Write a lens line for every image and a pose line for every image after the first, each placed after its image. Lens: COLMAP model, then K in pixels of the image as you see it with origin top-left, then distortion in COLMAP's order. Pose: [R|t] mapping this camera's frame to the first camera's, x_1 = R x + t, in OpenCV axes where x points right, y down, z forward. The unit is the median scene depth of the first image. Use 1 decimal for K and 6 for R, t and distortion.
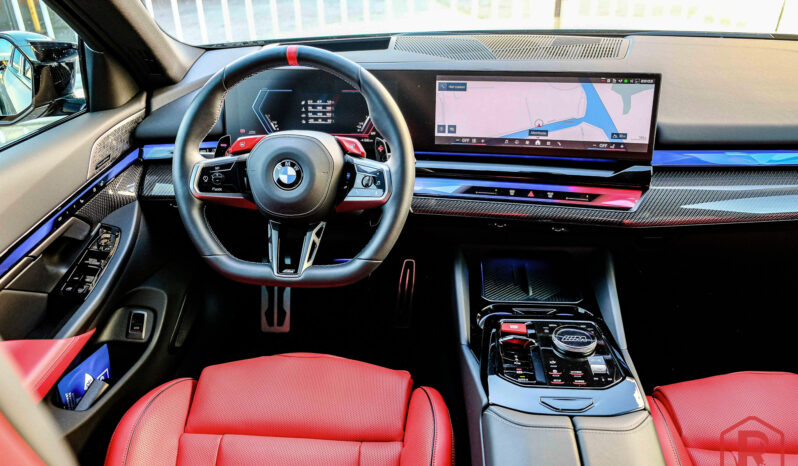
lens RADIAL K [[610.8, 0, 400.7], [0, 610.8, 234.1], [0, 0, 1]] dist [-0.039863, -0.013743]
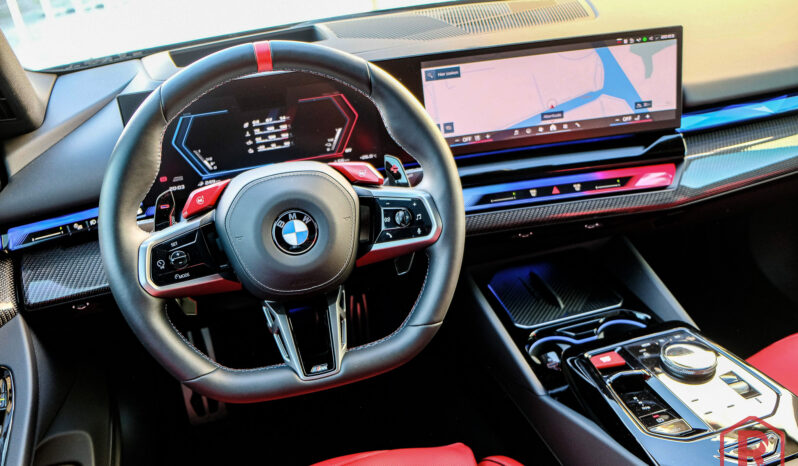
lens RADIAL K [[610.8, 0, 397.5], [0, 610.8, 235.0], [0, 0, 1]] dist [-0.039863, -0.013743]
pose [[0.933805, -0.209799, 0.289813, -0.247040], [0.207138, 0.977486, 0.040194, -0.088152], [-0.291721, 0.022498, 0.956239, 0.289703]]
